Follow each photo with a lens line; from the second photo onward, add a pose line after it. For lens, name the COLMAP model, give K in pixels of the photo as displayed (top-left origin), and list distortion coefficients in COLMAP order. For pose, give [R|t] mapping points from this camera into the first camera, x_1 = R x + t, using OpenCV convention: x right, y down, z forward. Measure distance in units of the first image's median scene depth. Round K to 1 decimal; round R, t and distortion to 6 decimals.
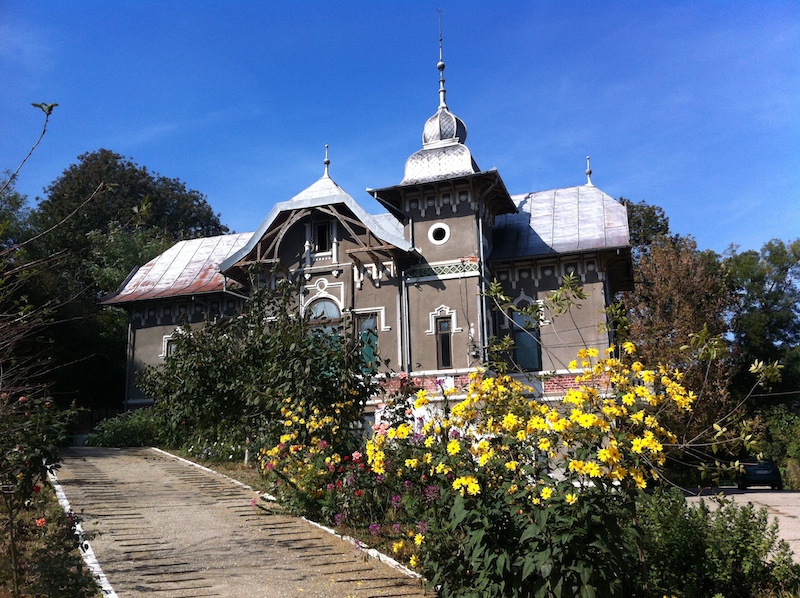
lens RADIAL K [[790.3, 0, 400.0], [0, 790.3, 299.0], [0, 0, 1]] dist [-0.000297, -0.021804]
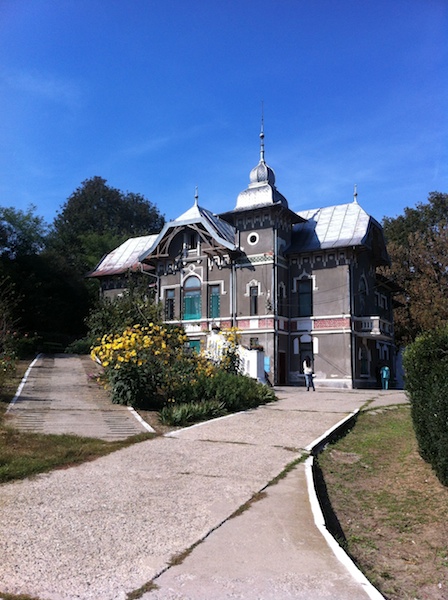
lens RADIAL K [[592.7, 0, 212.2], [0, 592.7, 313.2], [0, 0, 1]] dist [-0.000297, -0.021804]
pose [[0.974286, 0.003806, -0.225283, 0.251134], [0.019676, 0.994600, 0.101896, -0.052722], [0.224455, -0.103708, 0.968950, -0.306970]]
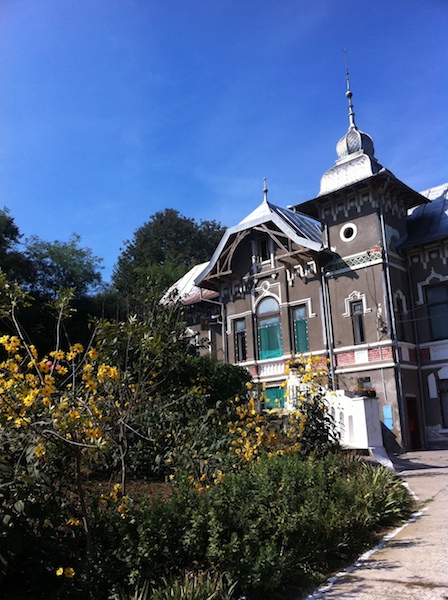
lens RADIAL K [[580.4, 0, 192.7], [0, 580.4, 316.2], [0, 0, 1]] dist [0.006720, -0.007391]
pose [[0.895013, -0.099871, -0.434715, 0.202736], [0.112514, 0.993644, 0.003370, 0.013973], [0.431615, -0.051928, 0.900562, 0.092977]]
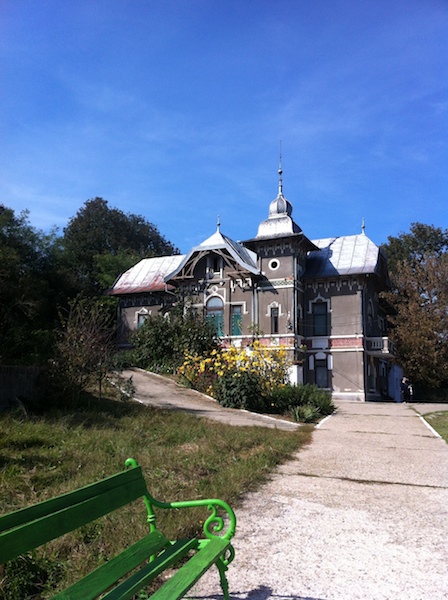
lens RADIAL K [[595.1, 0, 190.0], [0, 595.1, 307.4], [0, 0, 1]] dist [-0.005762, -0.007827]
pose [[0.983504, 0.017390, -0.180049, 0.107751], [-0.005574, 0.997809, 0.065928, -0.070967], [0.180801, -0.063837, 0.981446, -0.465933]]
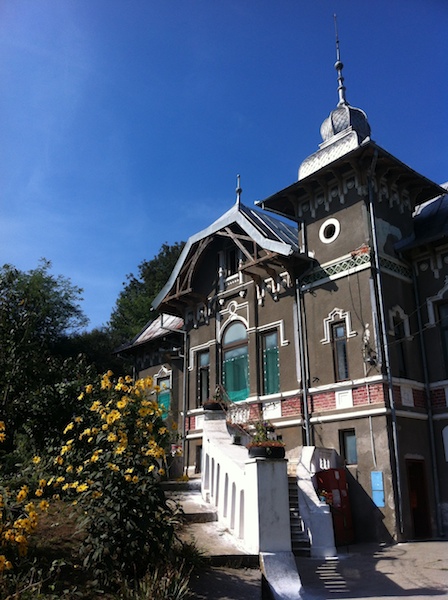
lens RADIAL K [[575.6, 0, 204.5], [0, 575.6, 312.7], [0, 0, 1]] dist [0.009220, -0.018131]
pose [[0.848609, -0.141128, -0.509848, 0.241156], [0.100773, 0.989237, -0.106093, 0.061926], [0.519333, 0.038653, 0.853697, 0.364227]]
